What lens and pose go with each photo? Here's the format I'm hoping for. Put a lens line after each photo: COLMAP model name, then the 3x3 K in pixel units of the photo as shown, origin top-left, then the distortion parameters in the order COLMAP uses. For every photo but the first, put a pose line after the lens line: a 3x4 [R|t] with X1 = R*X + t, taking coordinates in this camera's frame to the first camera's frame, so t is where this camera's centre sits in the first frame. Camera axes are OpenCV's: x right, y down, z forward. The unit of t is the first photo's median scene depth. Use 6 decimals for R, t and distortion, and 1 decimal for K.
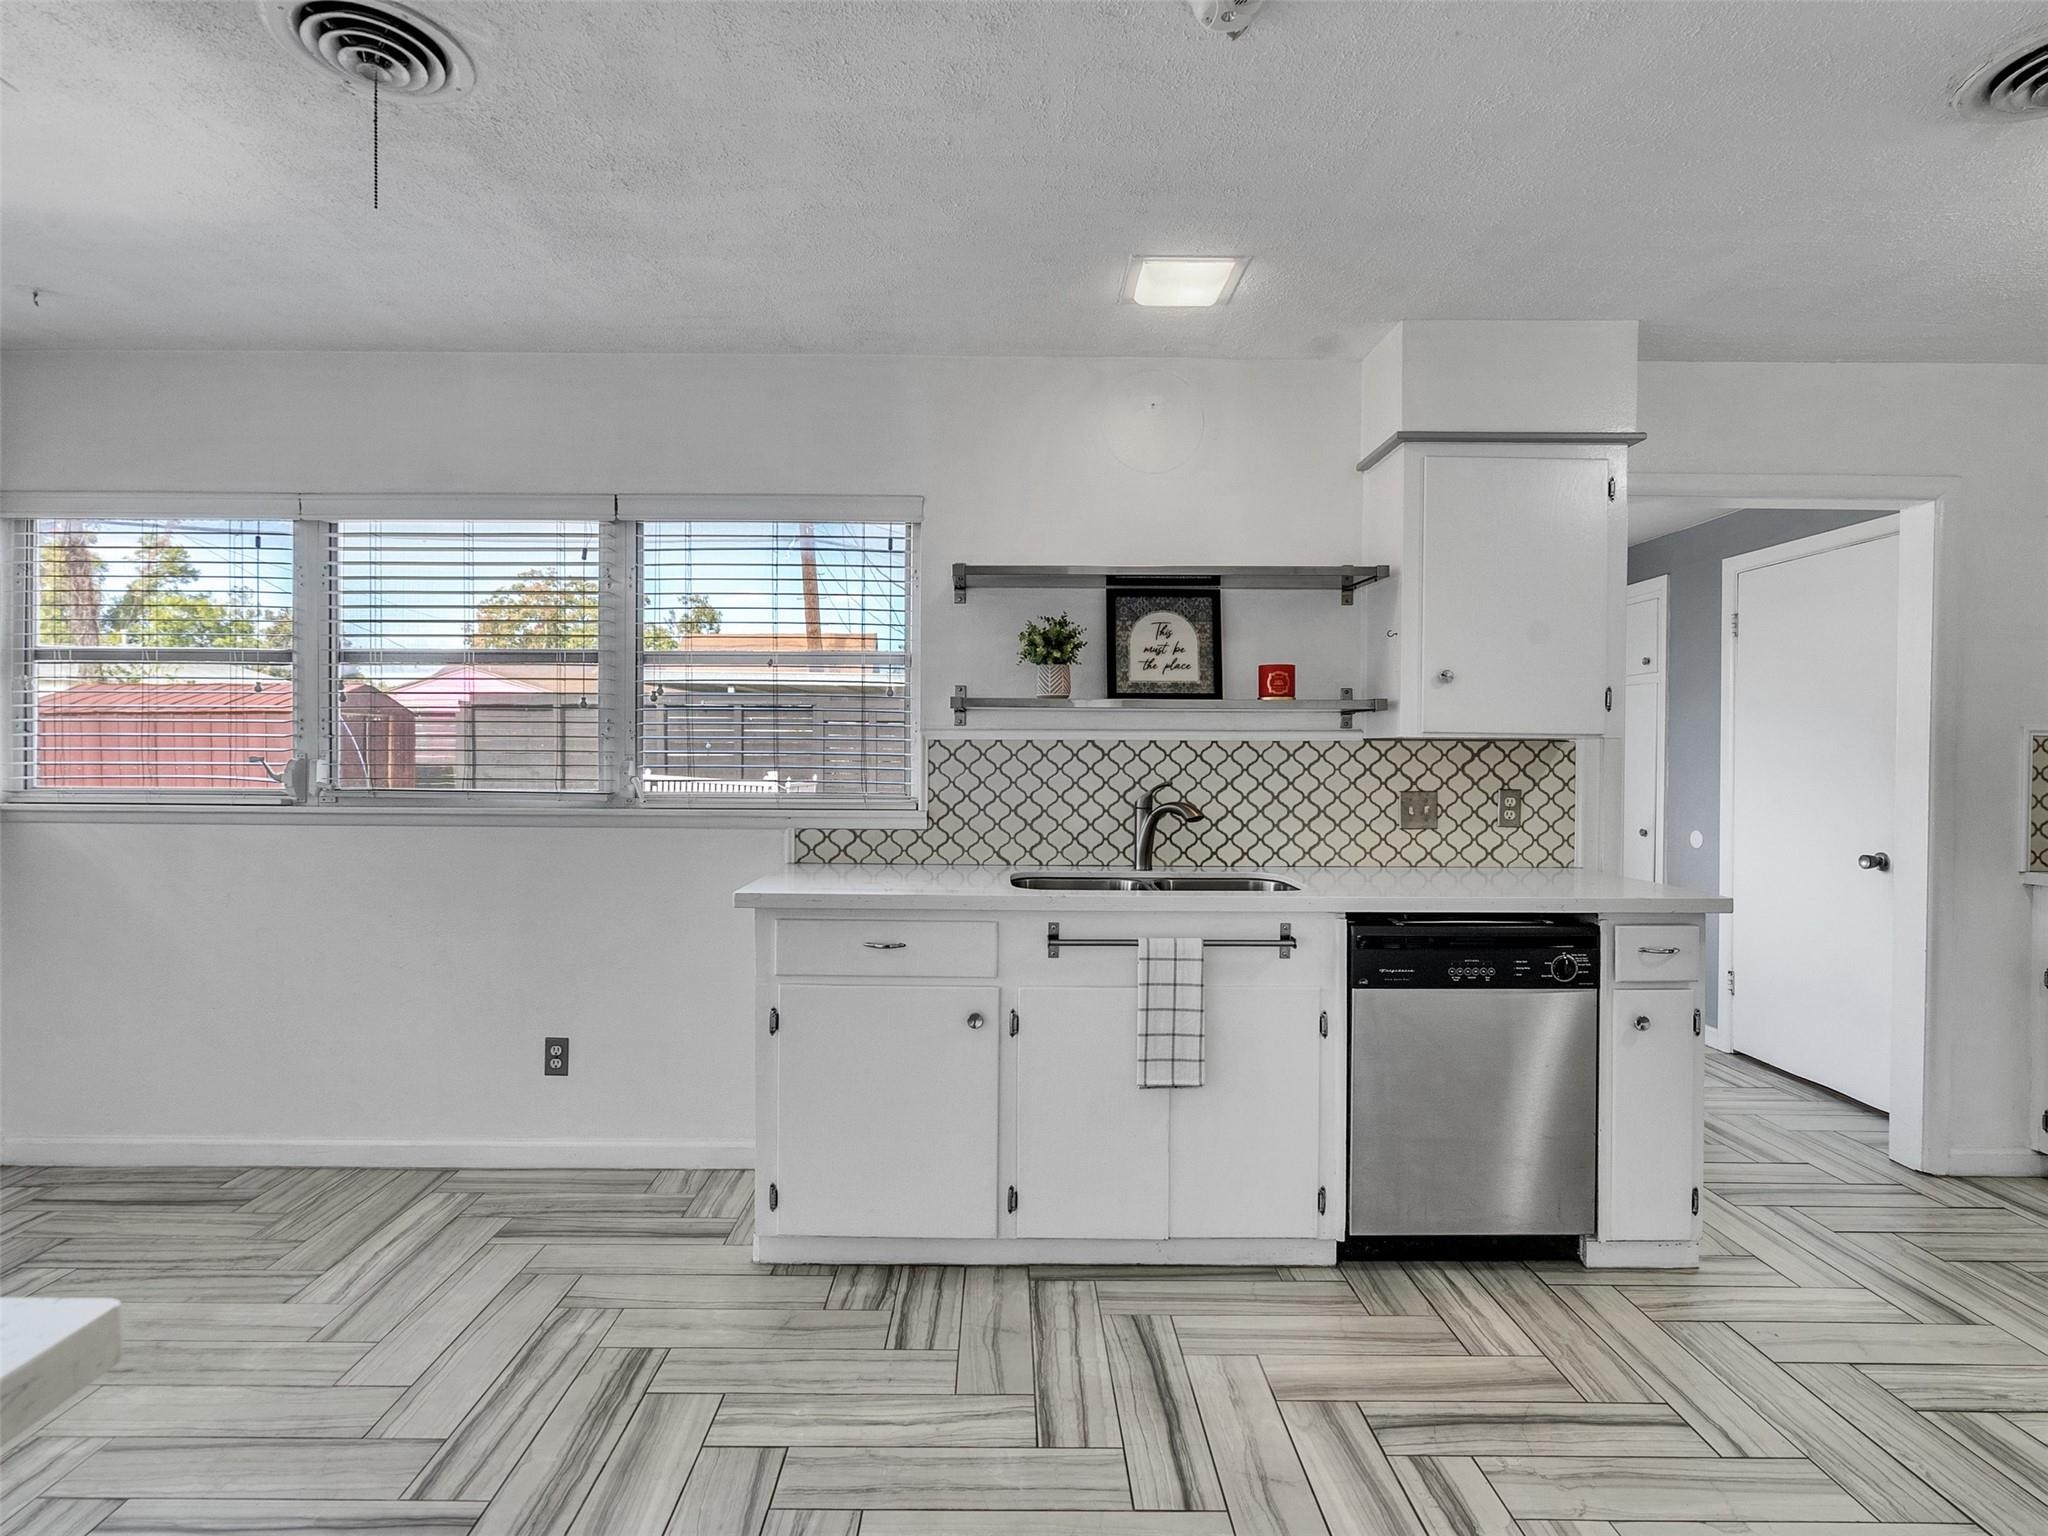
lens RADIAL K [[1043.7, 0, 1010.4], [0, 1043.7, 766.7], [0, 0, 1]] dist [-0.004024, 0.001946]
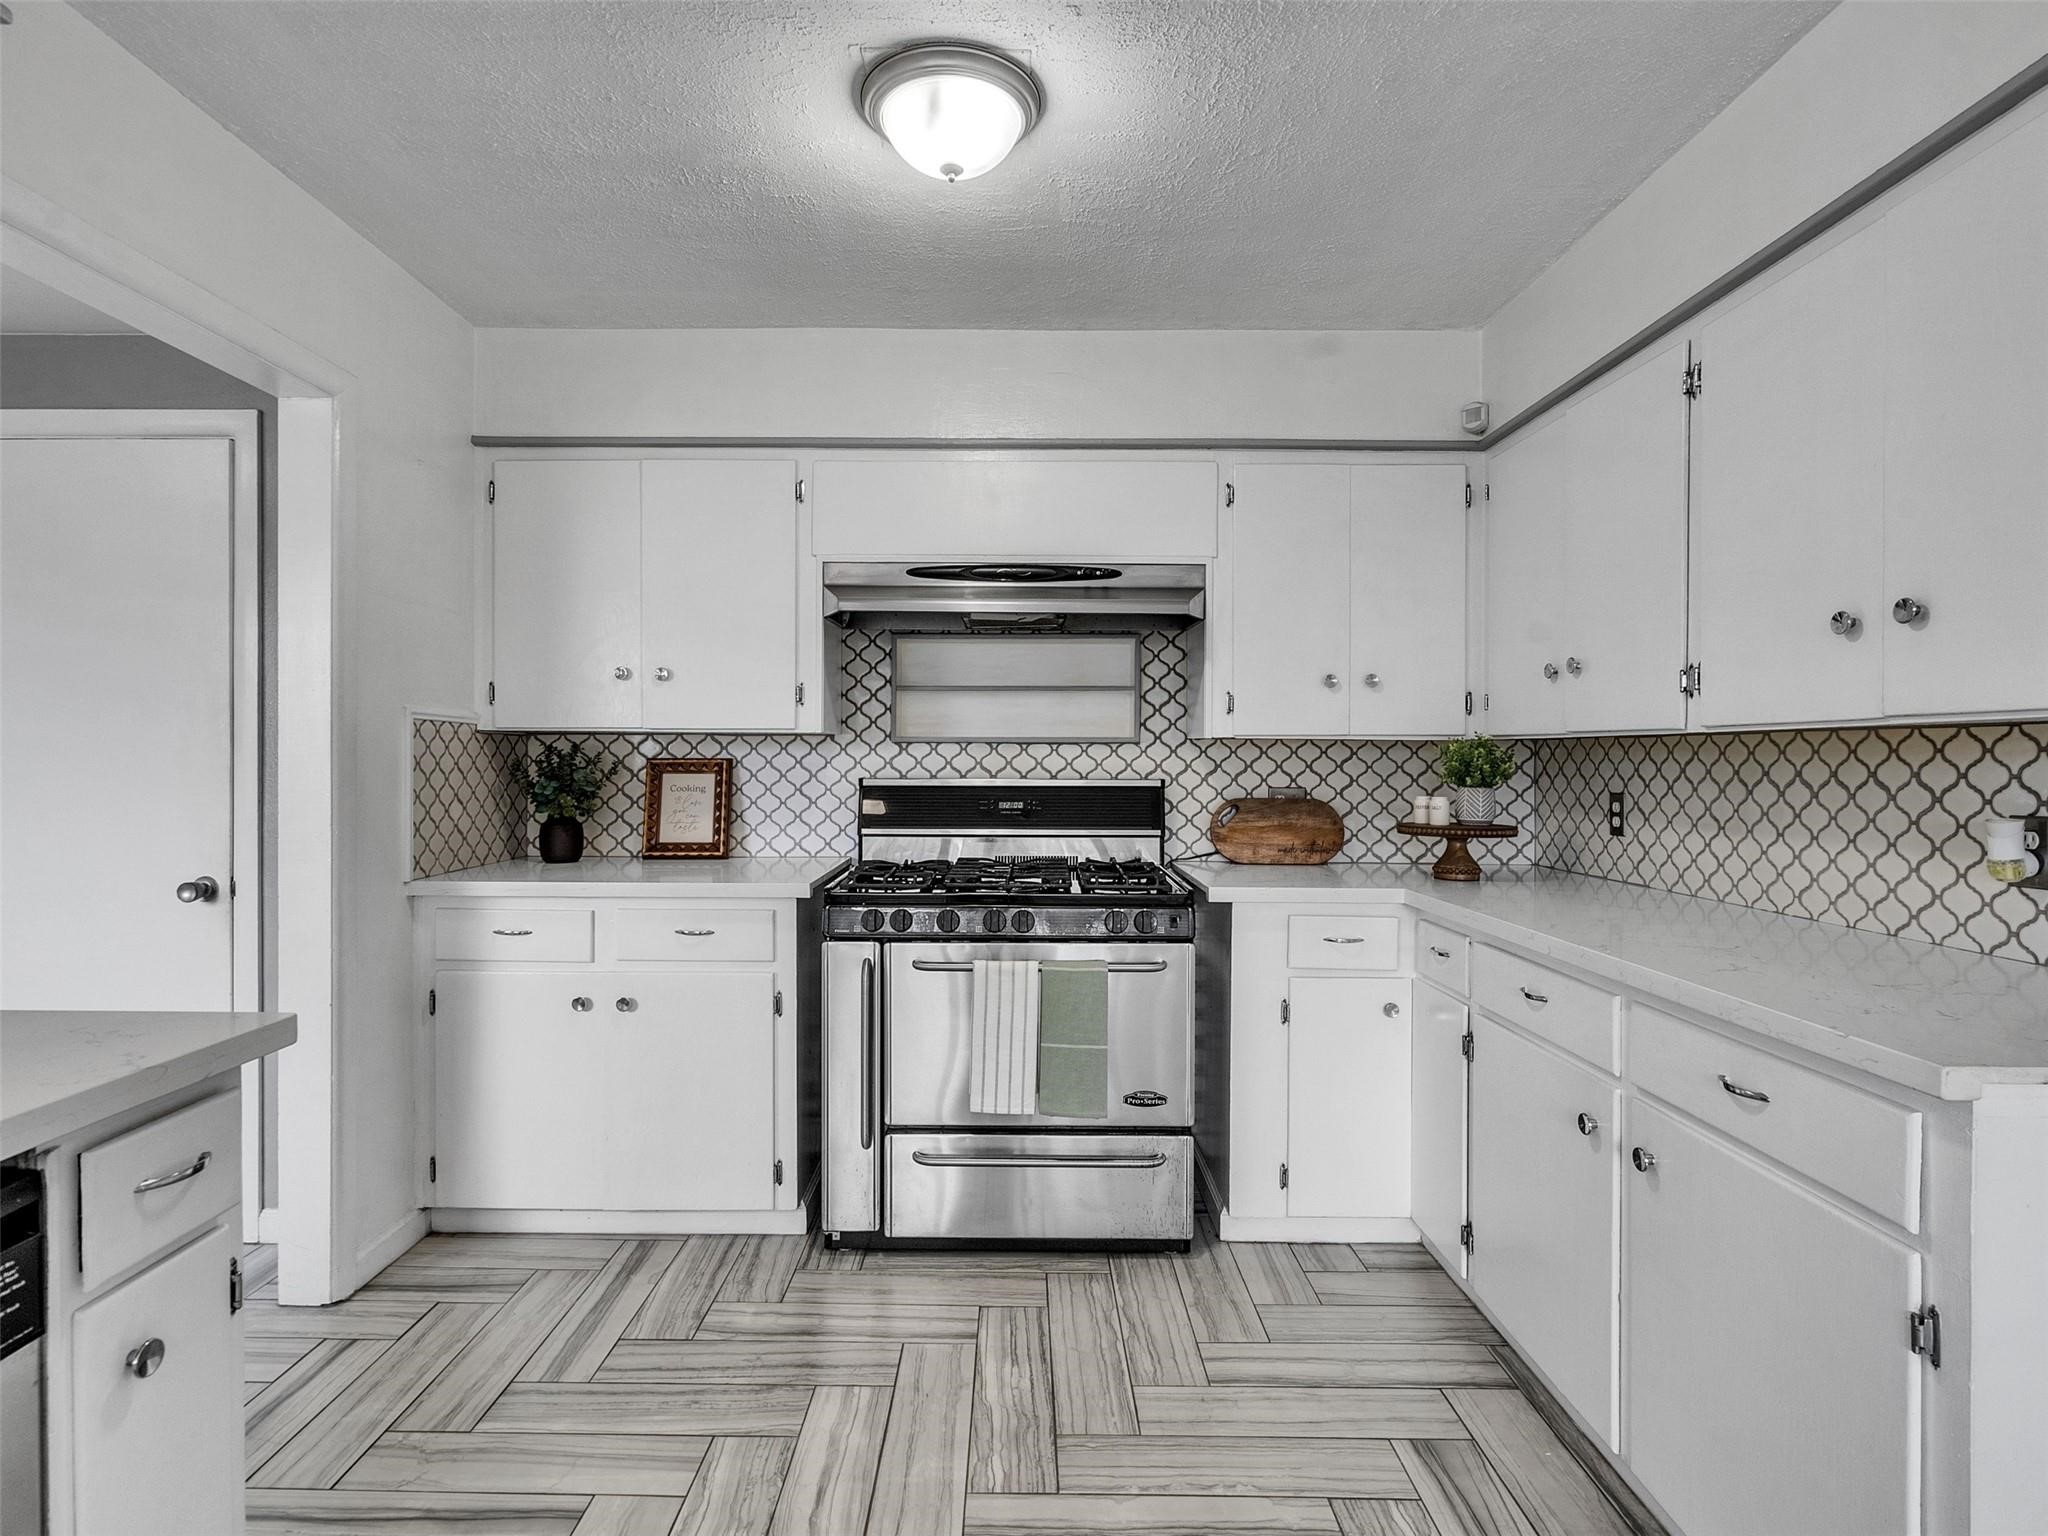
lens RADIAL K [[1043.7, 0, 1007.2], [0, 1043.7, 758.7], [0, 0, 1]] dist [-0.004024, 0.001946]
pose [[0.020899, -0.008812, 0.999743, 0.155037], [0.010545, 0.999907, 0.008593, 0.000569], [-0.999726, 0.010363, 0.020990, 0.520295]]
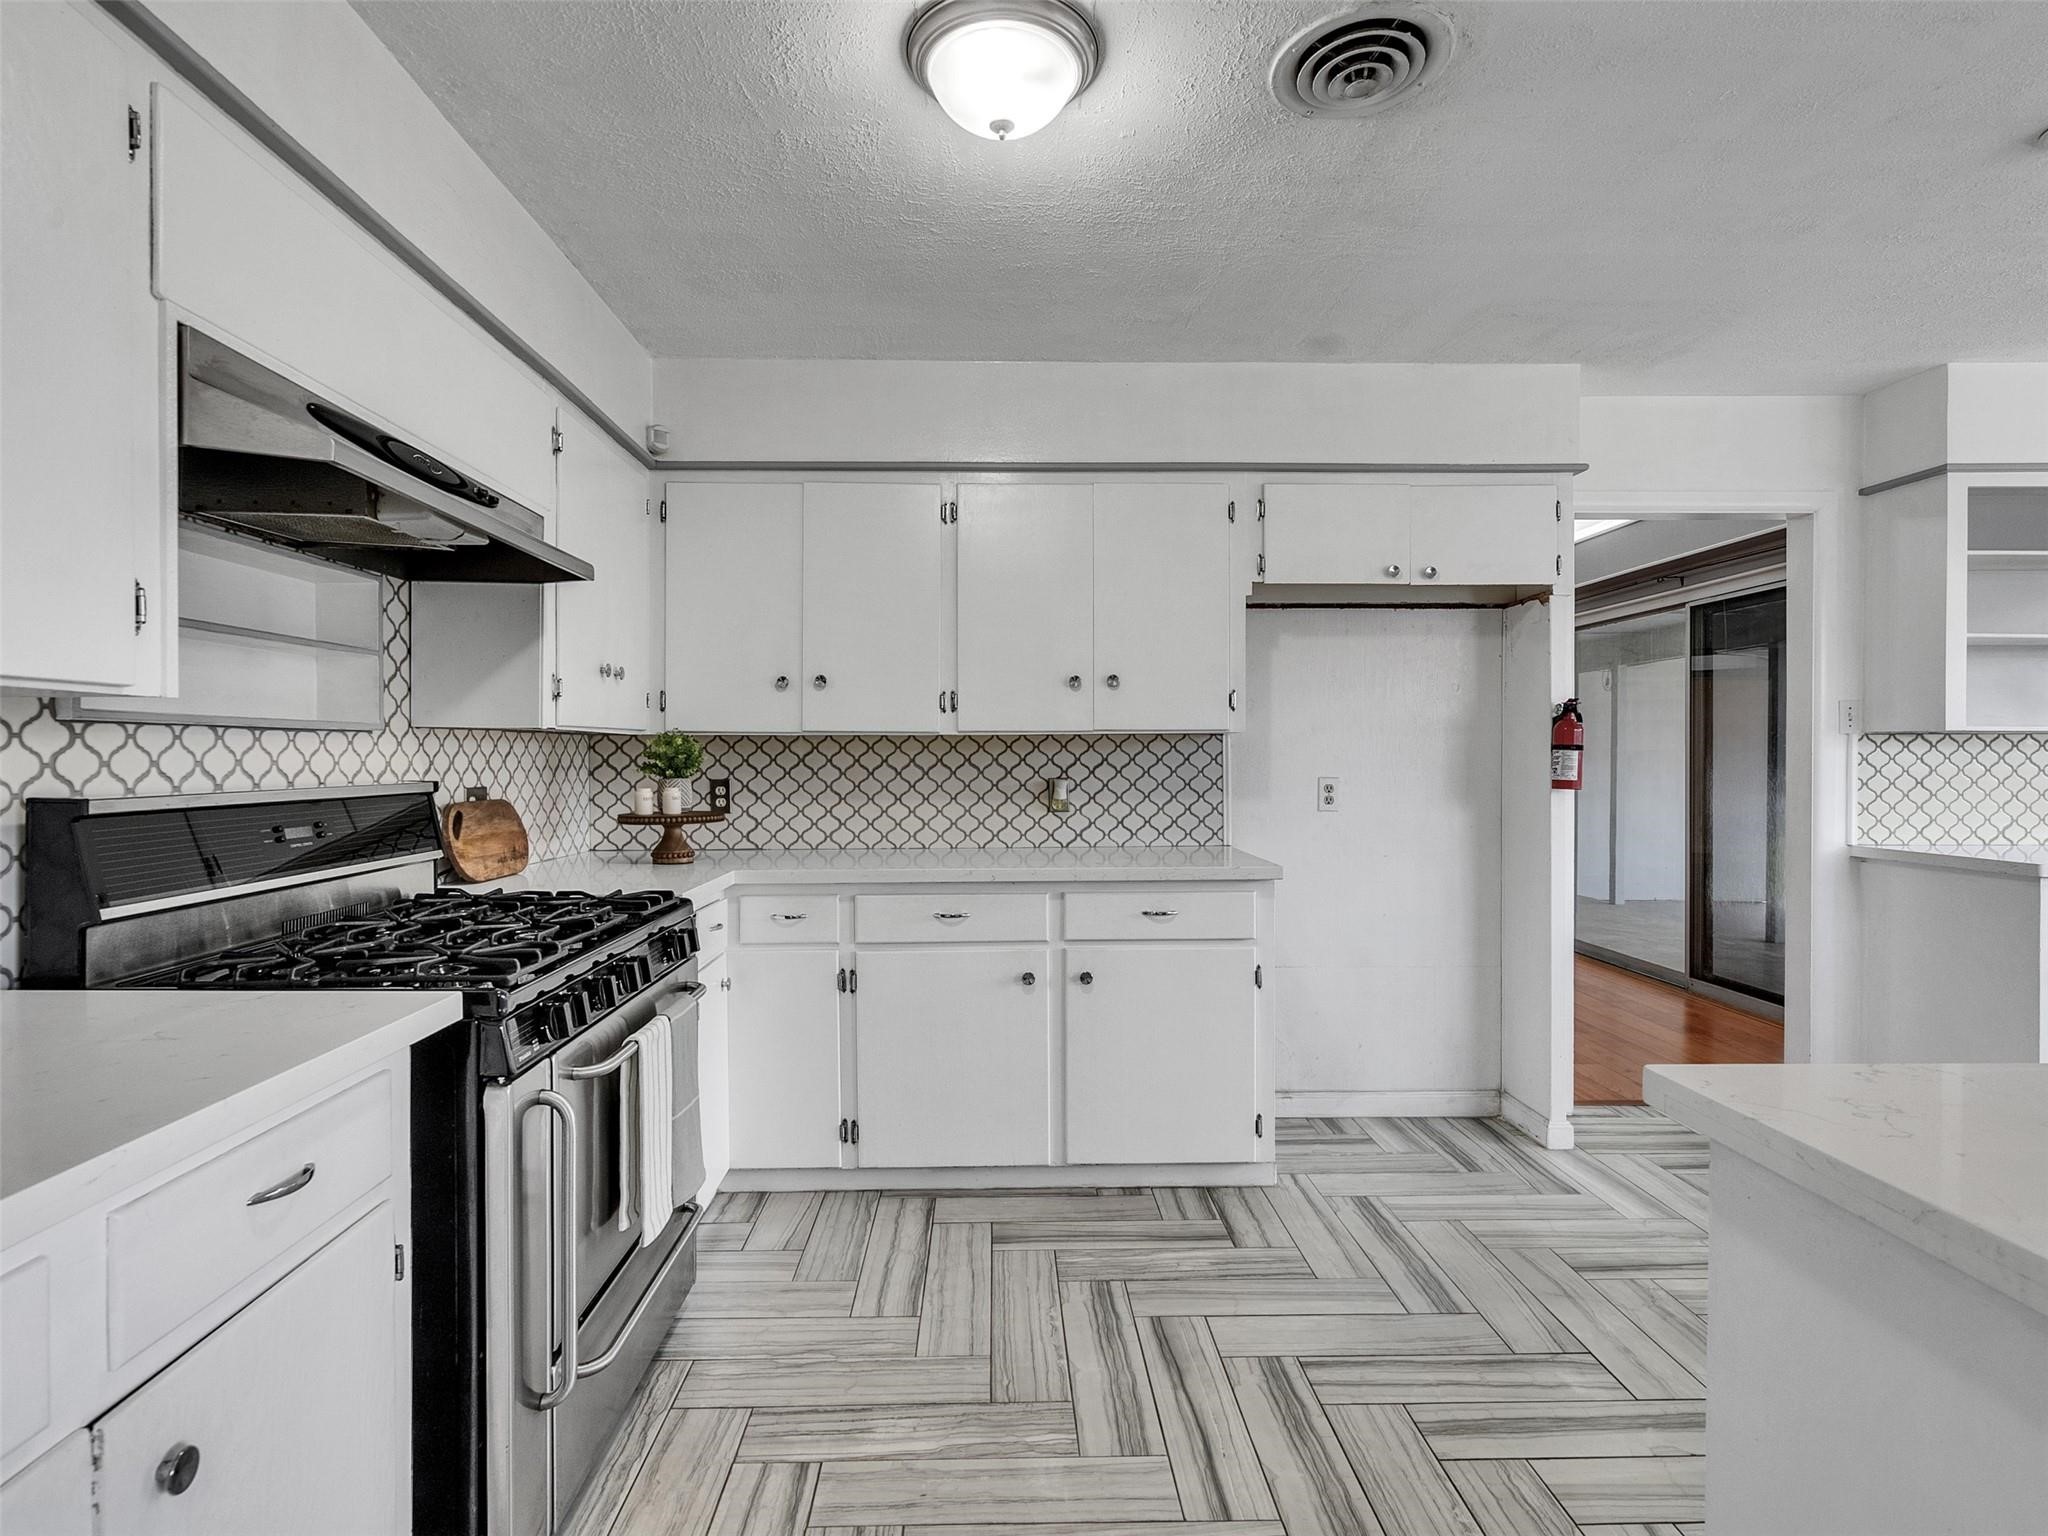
lens RADIAL K [[1043.7, 0, 1005.4], [0, 1043.7, 761.2], [0, 0, 1]] dist [-0.004024, 0.001946]
pose [[-0.999955, -0.005179, -0.007975, 0.778406], [-0.005349, 0.999753, 0.021549, -0.002178], [0.007861, 0.021590, -0.999736, 1.152442]]
